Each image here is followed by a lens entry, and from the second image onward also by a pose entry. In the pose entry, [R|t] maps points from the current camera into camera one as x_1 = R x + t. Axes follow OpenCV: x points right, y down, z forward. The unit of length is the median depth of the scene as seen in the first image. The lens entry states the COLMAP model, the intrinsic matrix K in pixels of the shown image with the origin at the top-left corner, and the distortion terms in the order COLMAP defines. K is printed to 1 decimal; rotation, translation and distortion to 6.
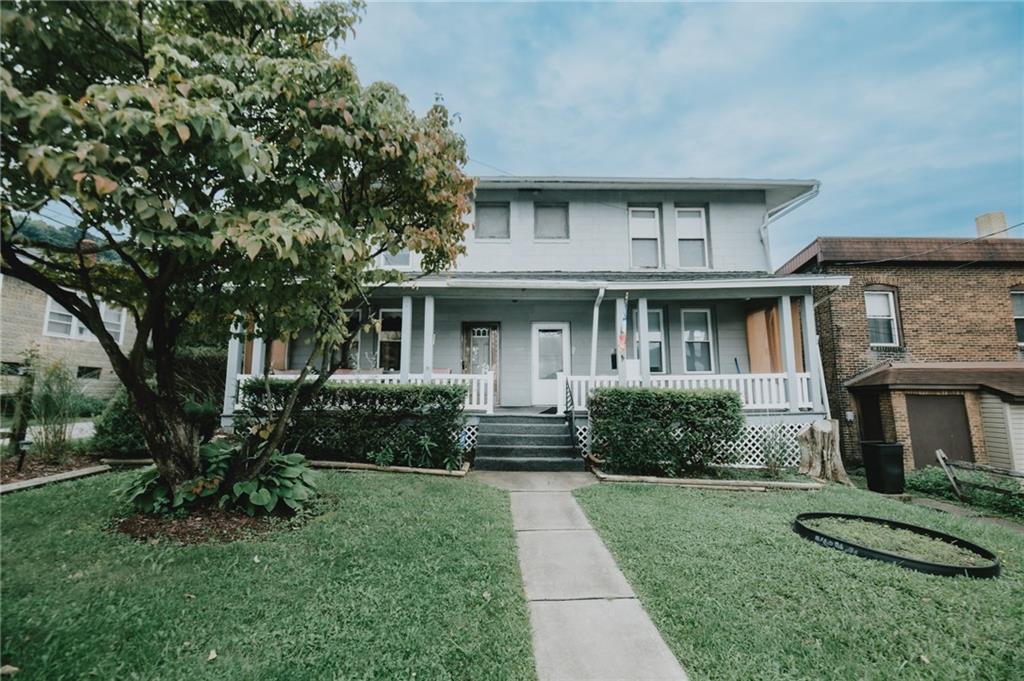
lens RADIAL K [[328.0, 0, 511.3], [0, 328.0, 340.1], [0, 0, 1]] dist [-0.002168, -0.000032]
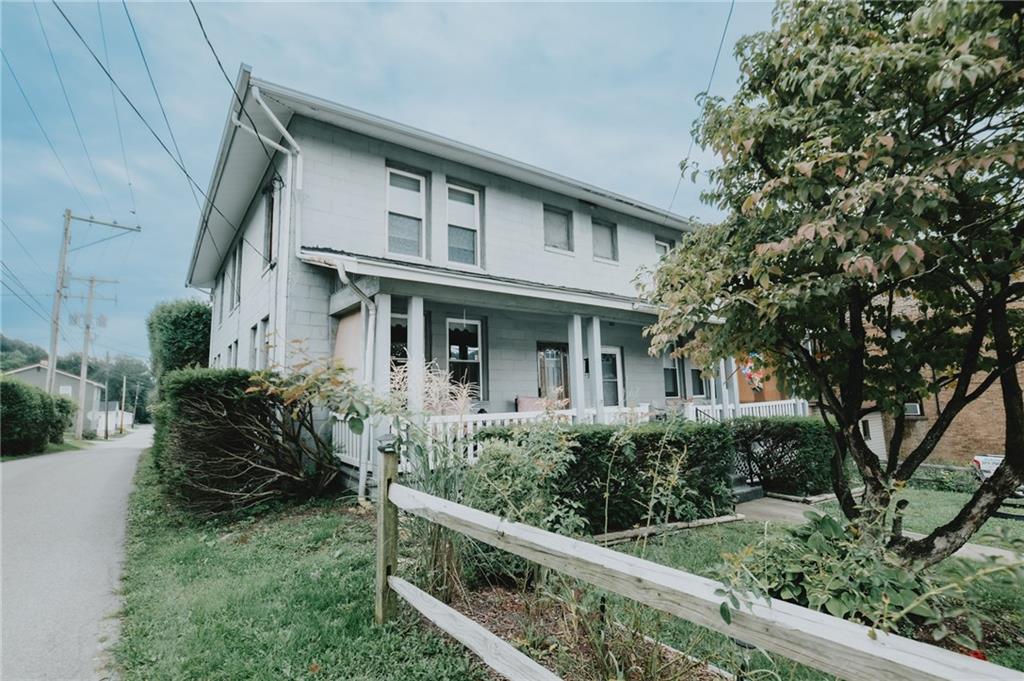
lens RADIAL K [[493.0, 0, 511.8], [0, 493.0, 338.8], [0, 0, 1]] dist [0.001992, -0.000295]
pose [[0.812482, 0.052523, 0.580615, -0.712841], [-0.032005, 0.998450, -0.045534, -0.000645], [-0.582107, 0.018413, 0.812904, -0.008136]]
